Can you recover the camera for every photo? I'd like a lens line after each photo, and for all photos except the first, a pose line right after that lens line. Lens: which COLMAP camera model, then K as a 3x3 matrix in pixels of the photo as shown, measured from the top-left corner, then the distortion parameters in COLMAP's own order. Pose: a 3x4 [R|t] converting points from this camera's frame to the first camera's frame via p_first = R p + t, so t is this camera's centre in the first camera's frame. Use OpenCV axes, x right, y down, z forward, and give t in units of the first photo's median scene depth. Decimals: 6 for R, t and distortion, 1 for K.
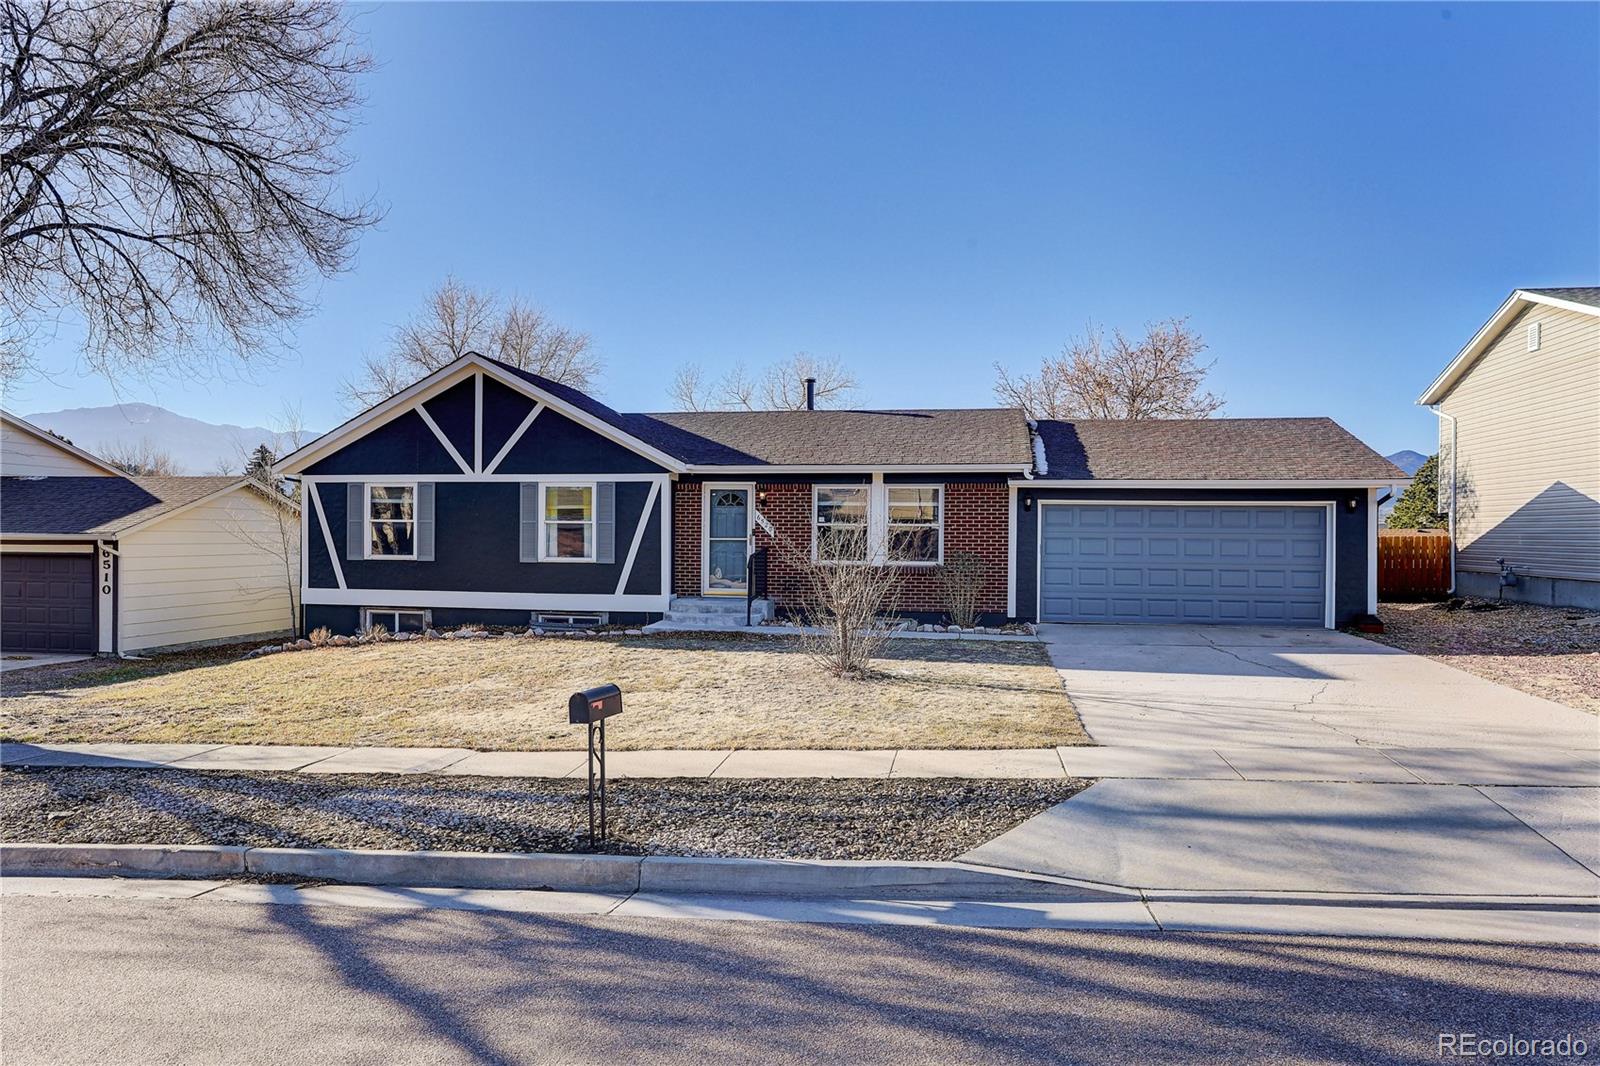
lens RADIAL K [[1120.3, 0, 803.9], [0, 1120.3, 538.6], [0, 0, 1]] dist [-0.025017, 0.012731]
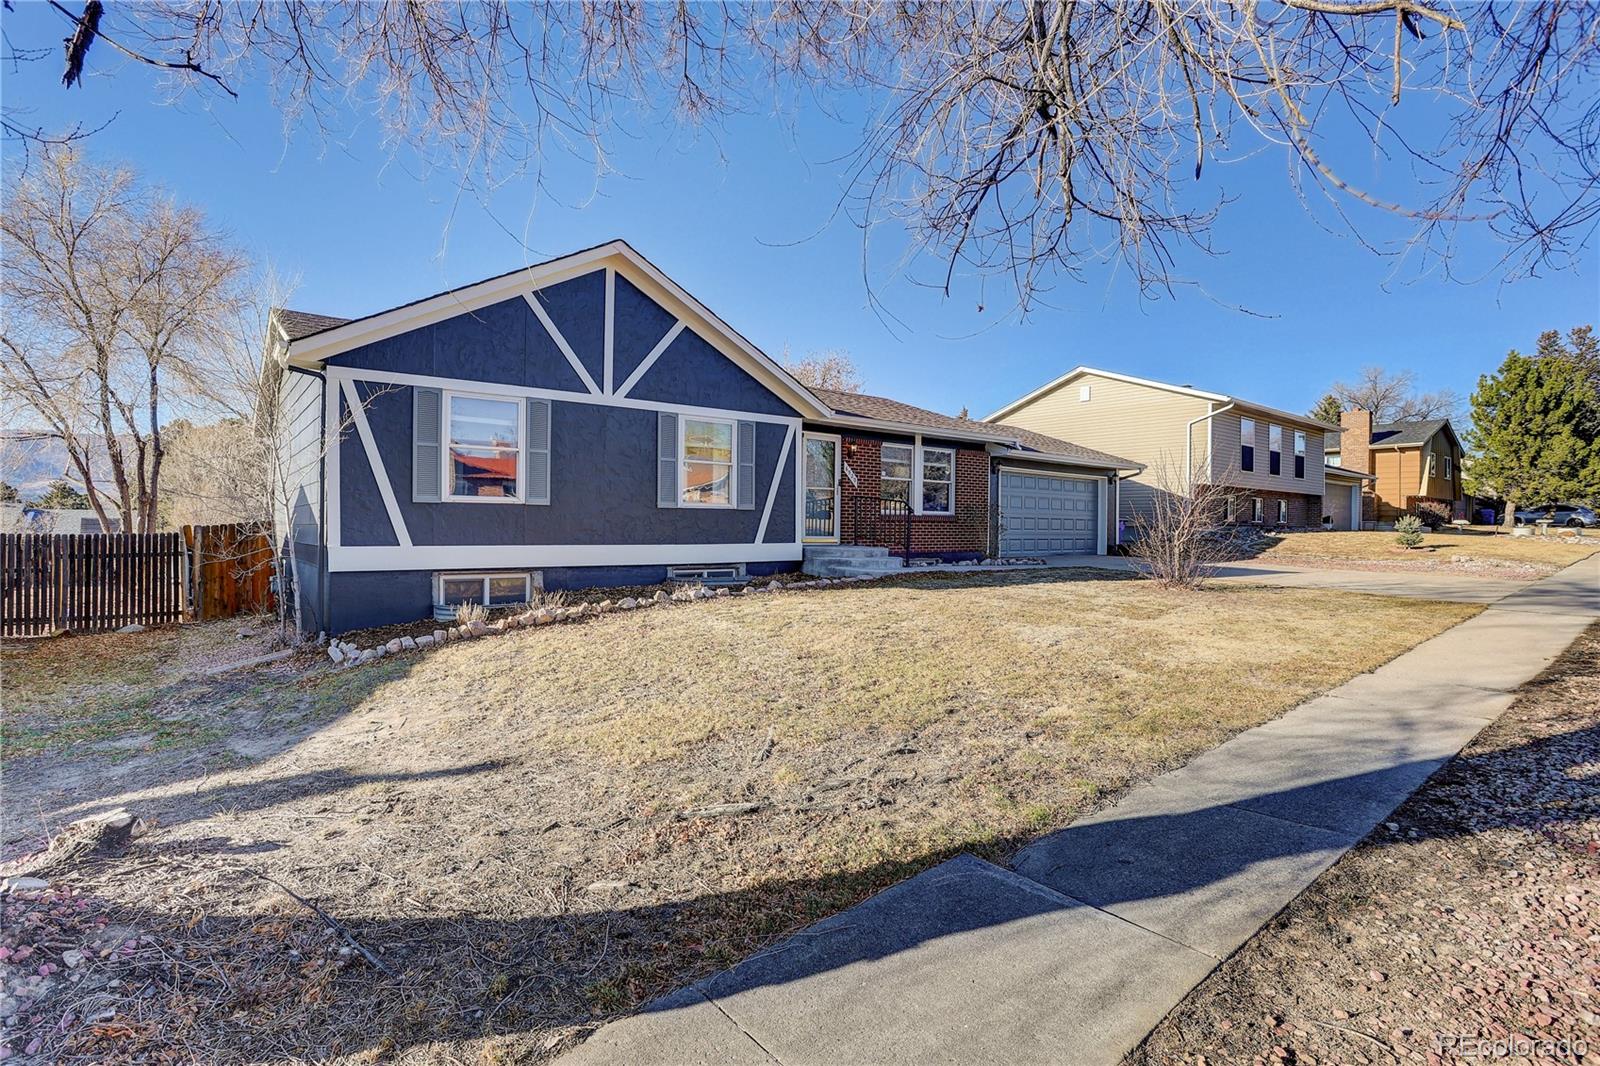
lens RADIAL K [[792.9, 0, 796.7], [0, 792.9, 539.5], [0, 0, 1]] dist [-0.032511, 0.000984]
pose [[0.656829, -0.013928, 0.753911, -0.639941], [0.004031, 0.999880, 0.014961, 0.036791], [-0.754029, -0.006788, 0.656806, 0.541902]]
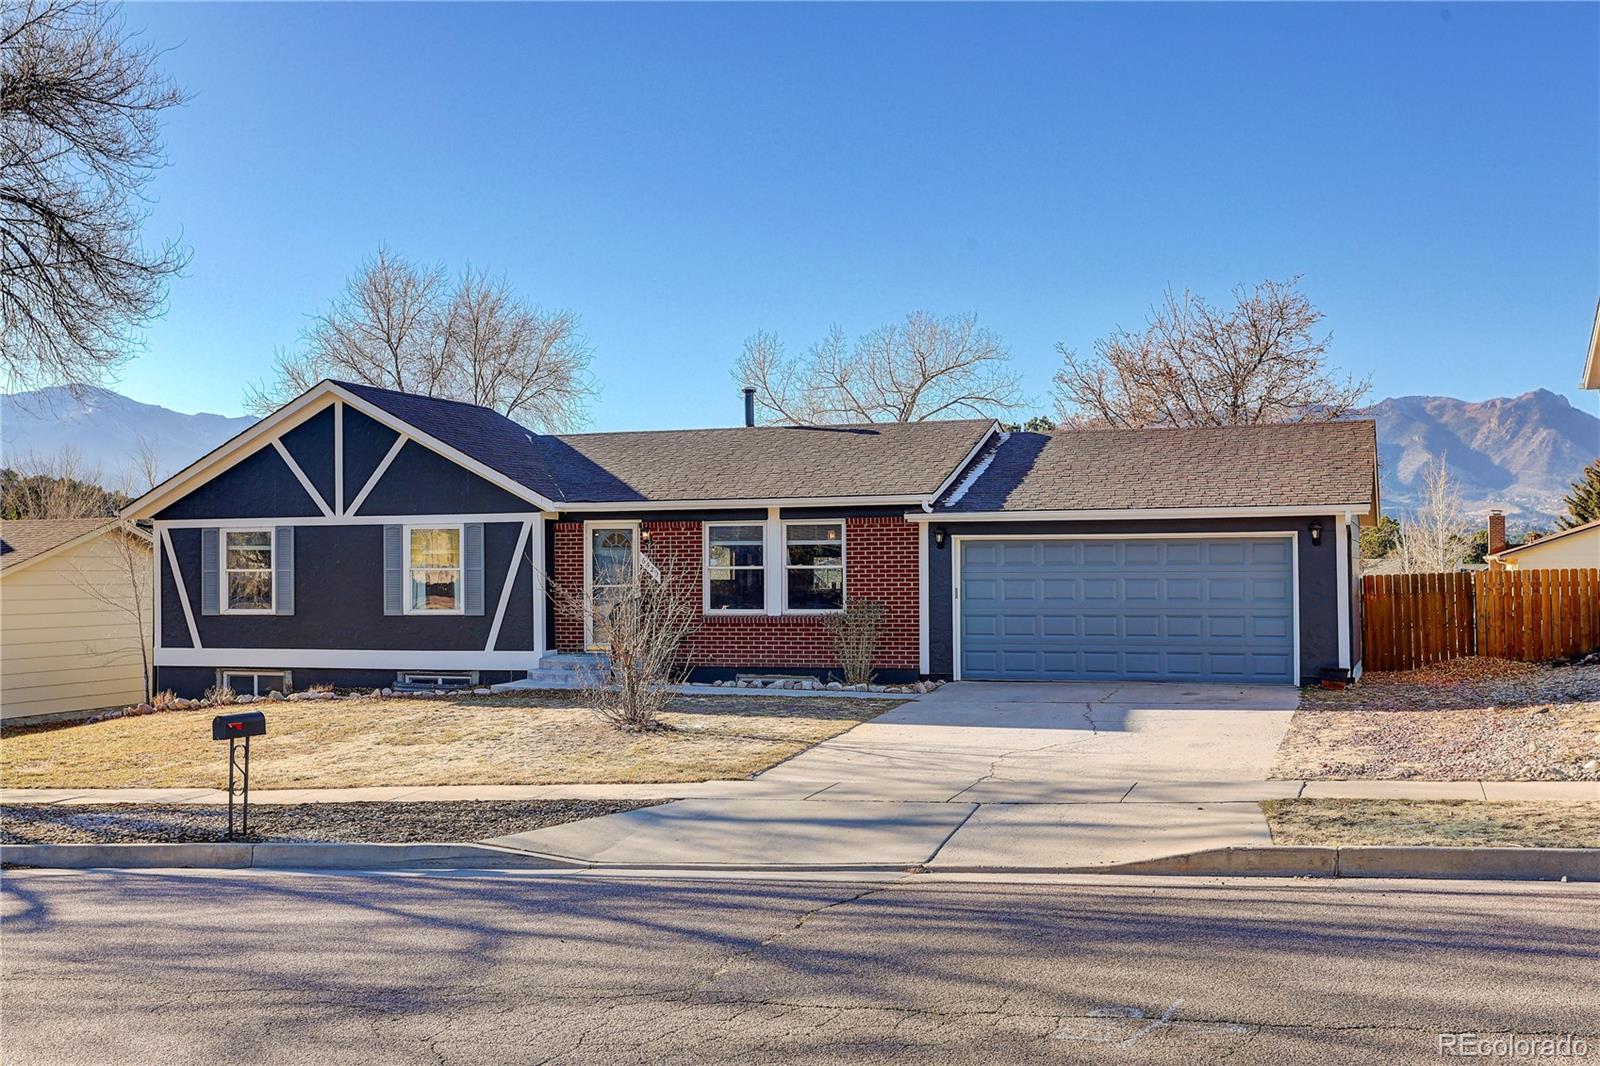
lens RADIAL K [[1833.4, 0, 799.5], [0, 1833.4, 538.6], [0, 0, 1]] dist [0.076534, 0.000000]
pose [[0.985468, -0.017394, -0.168970, 0.319607], [0.013968, 0.999673, -0.021441, -0.003841], [0.169288, 0.018770, 0.985388, -0.381091]]
